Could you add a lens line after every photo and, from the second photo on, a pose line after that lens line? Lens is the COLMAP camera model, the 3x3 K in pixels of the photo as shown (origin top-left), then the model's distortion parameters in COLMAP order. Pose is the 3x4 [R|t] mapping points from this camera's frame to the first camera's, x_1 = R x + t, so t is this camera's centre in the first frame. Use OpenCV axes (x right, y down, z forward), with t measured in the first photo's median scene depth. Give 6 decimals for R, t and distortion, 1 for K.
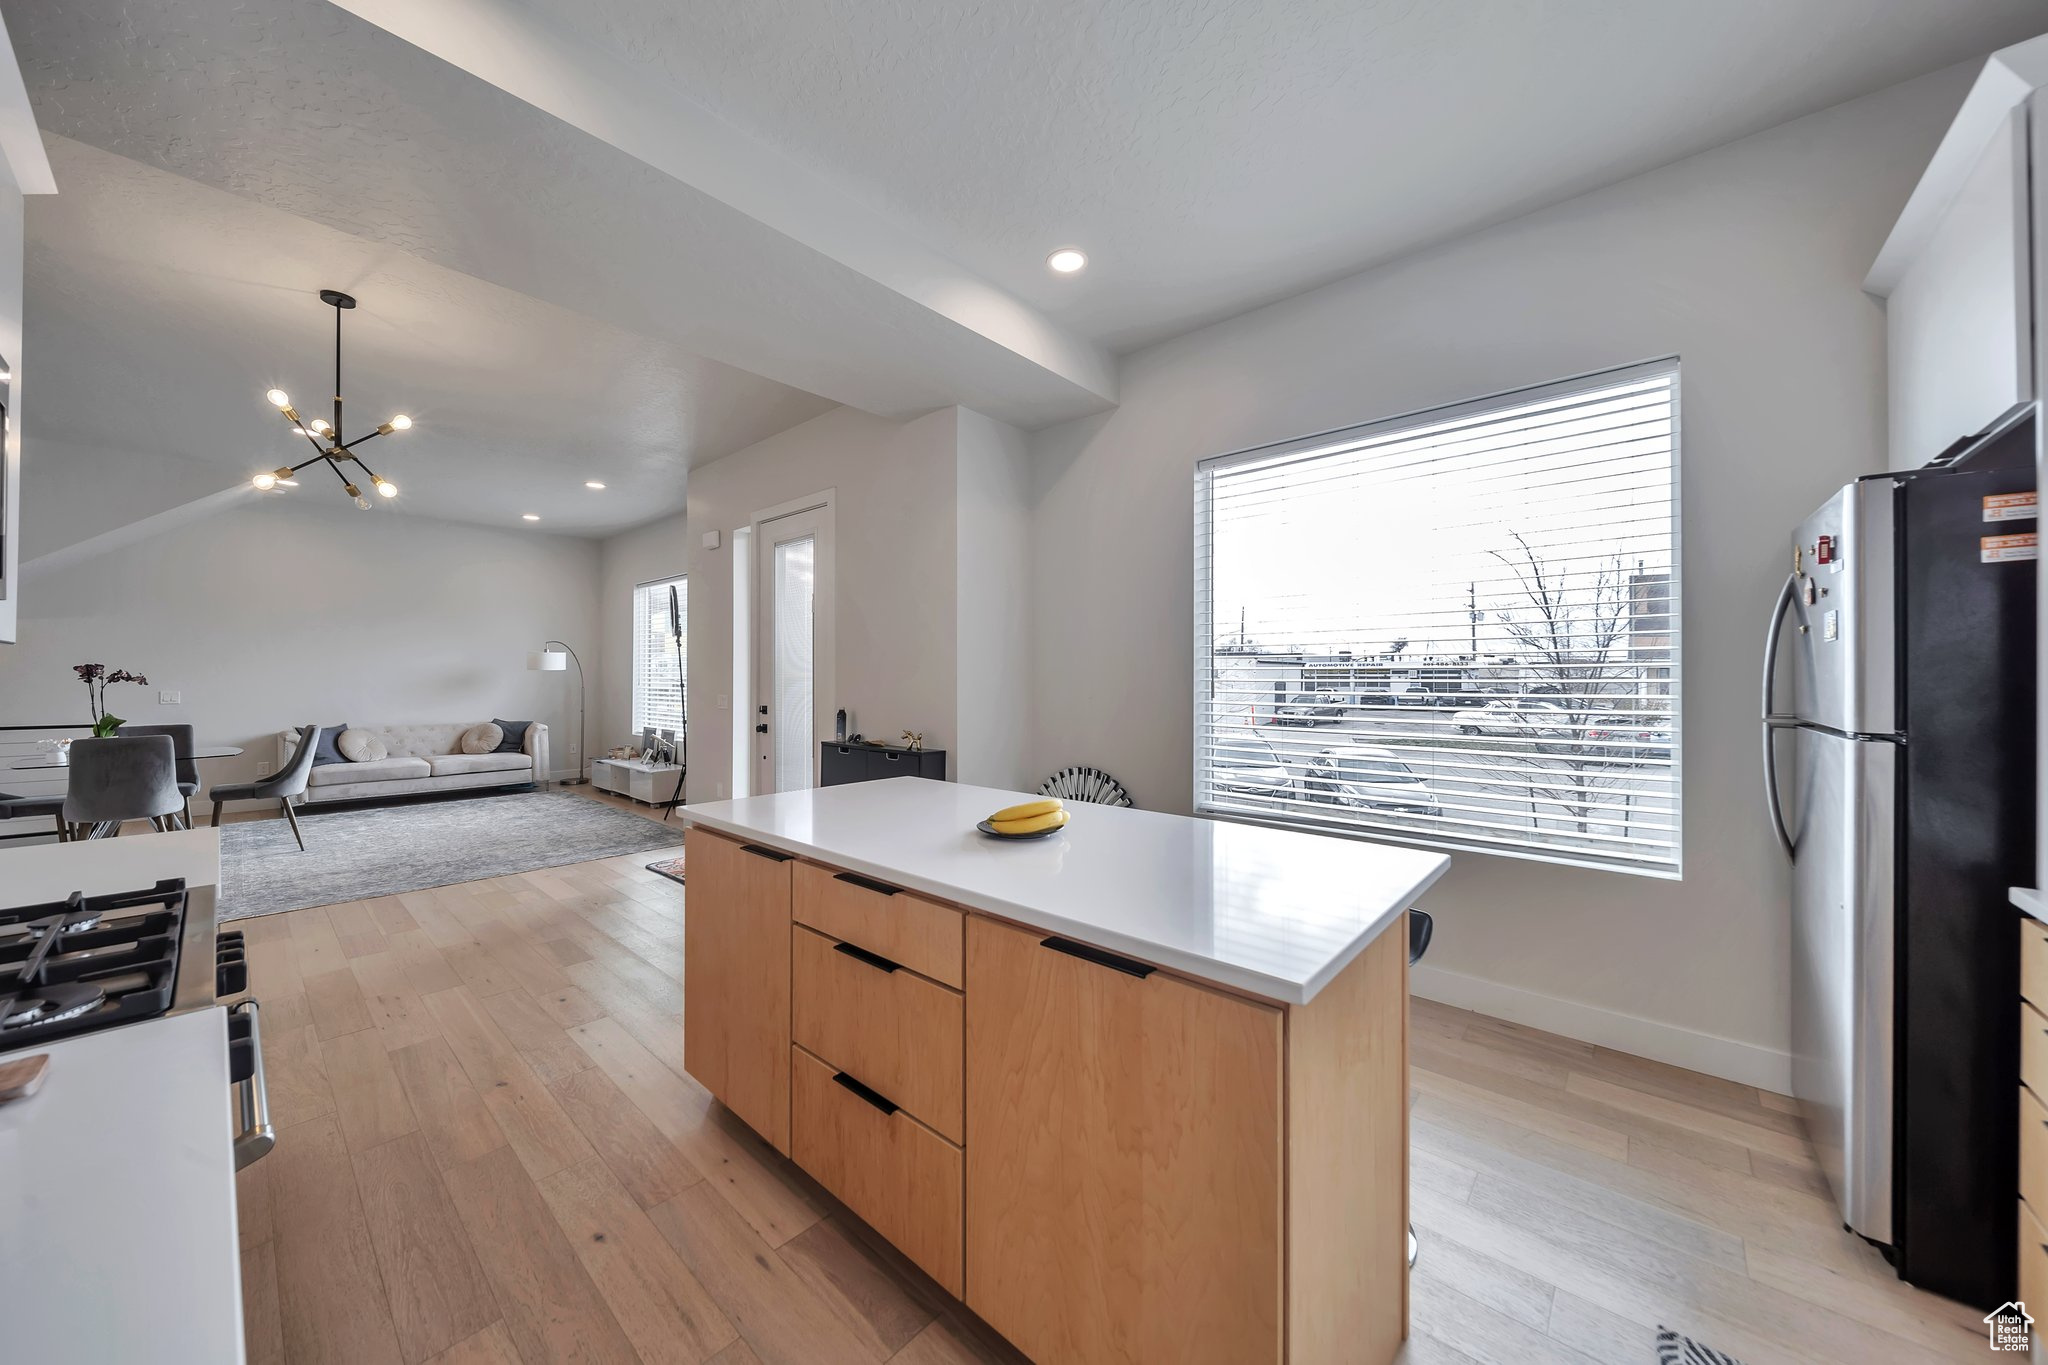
lens RADIAL K [[706.6, 0, 1017.2], [0, 706.6, 674.0], [0, 0, 1]] dist [0.005466, -0.003228]
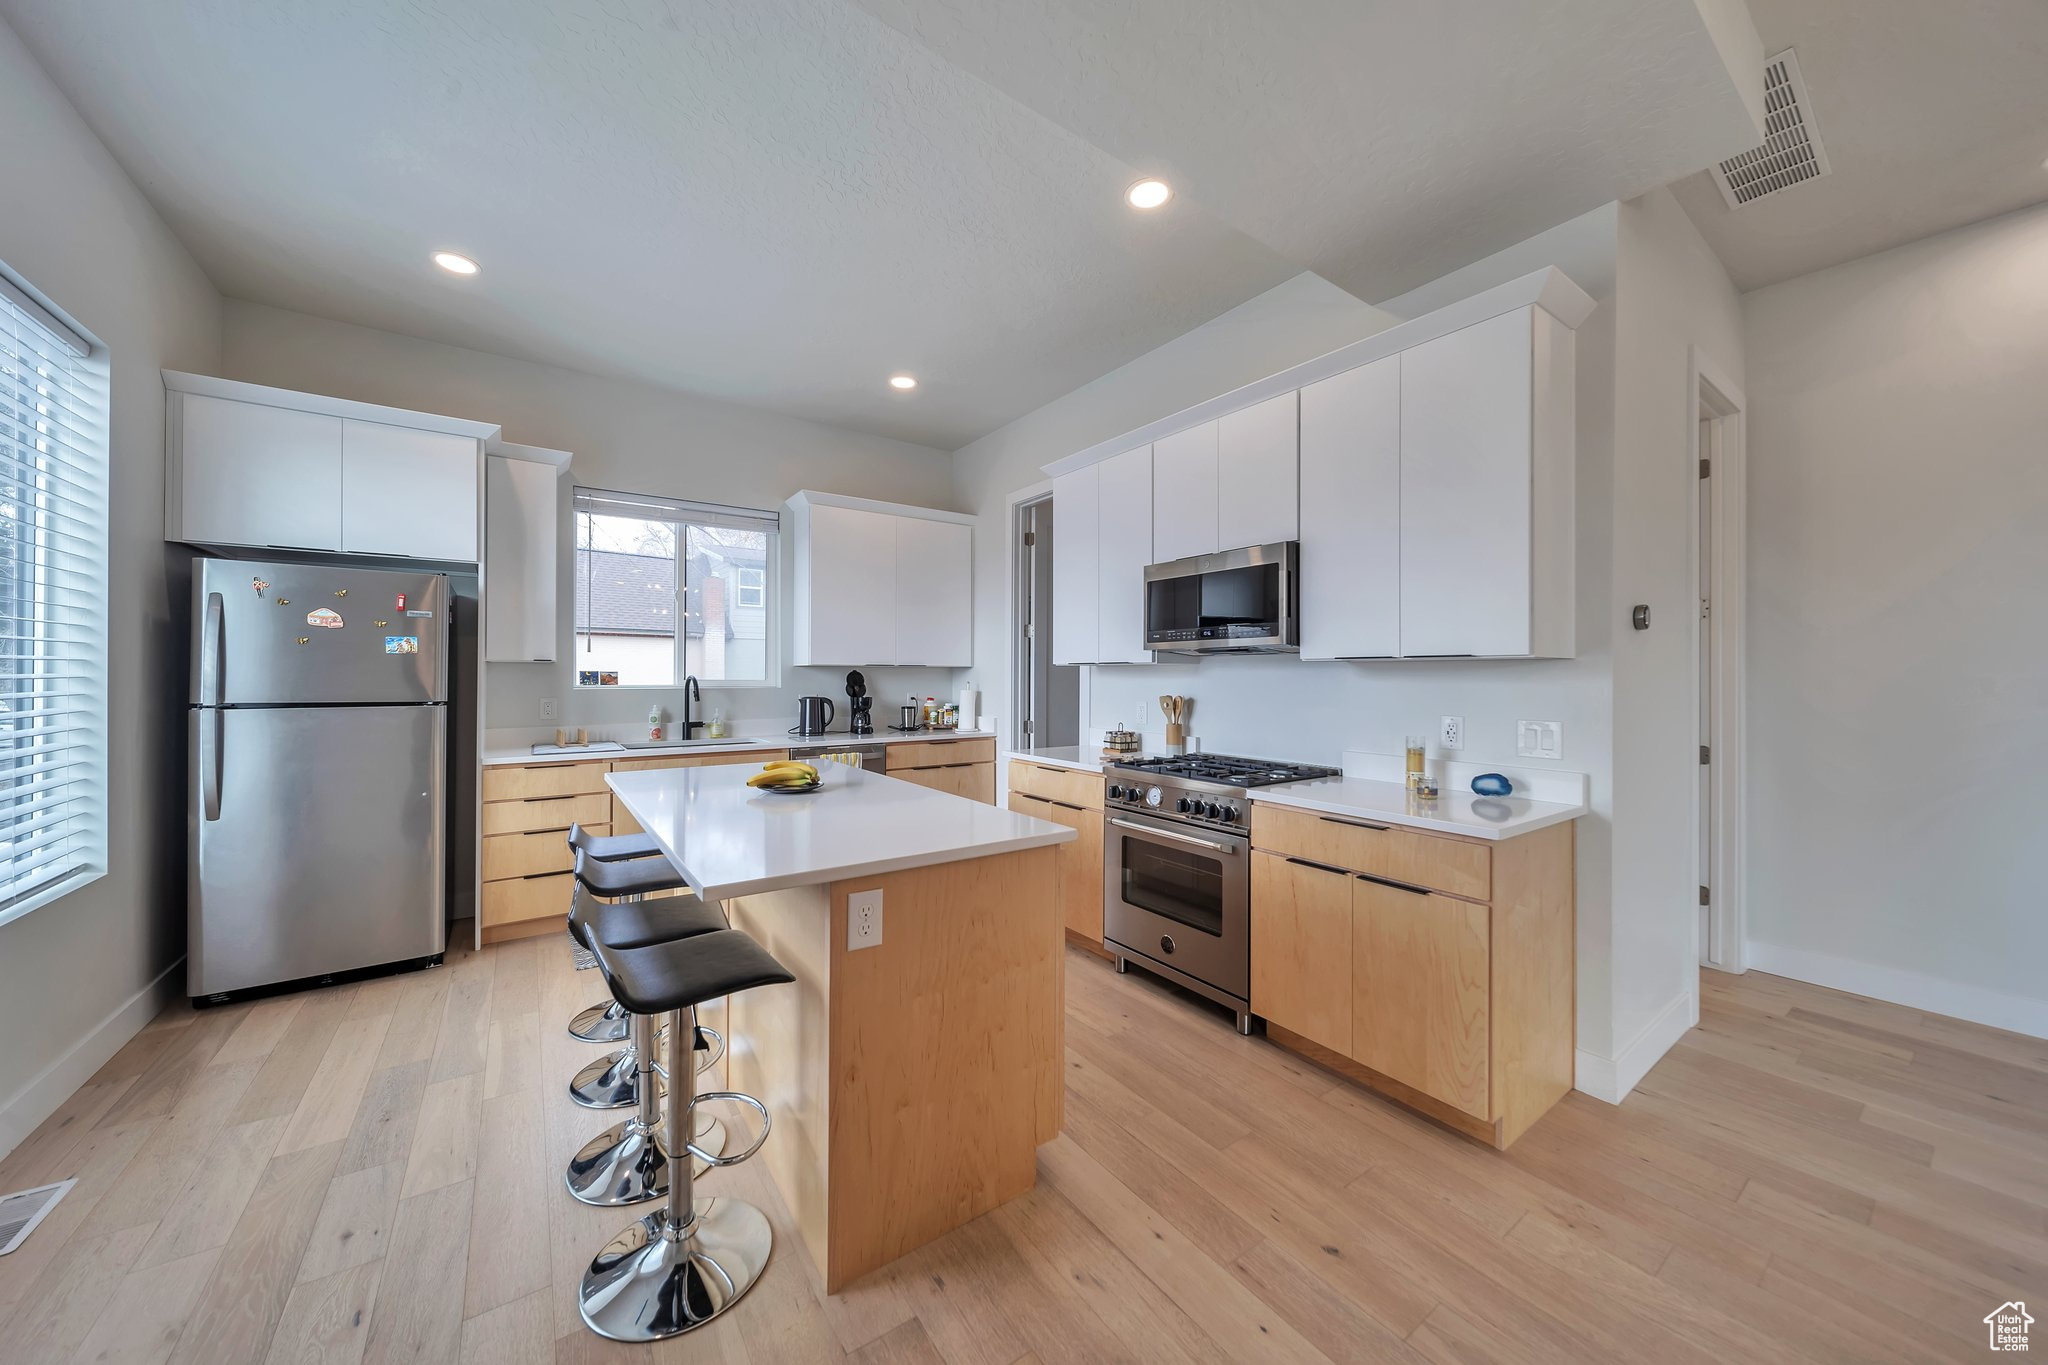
lens RADIAL K [[706.6, 0, 1017.2], [0, 706.6, 674.0], [0, 0, 1]] dist [0.005466, -0.003228]
pose [[-0.973063, -0.003978, 0.230506, -0.272842], [-0.005815, 0.999957, -0.007288, 0.003420], [-0.230467, -0.008432, -0.973044, 0.829775]]
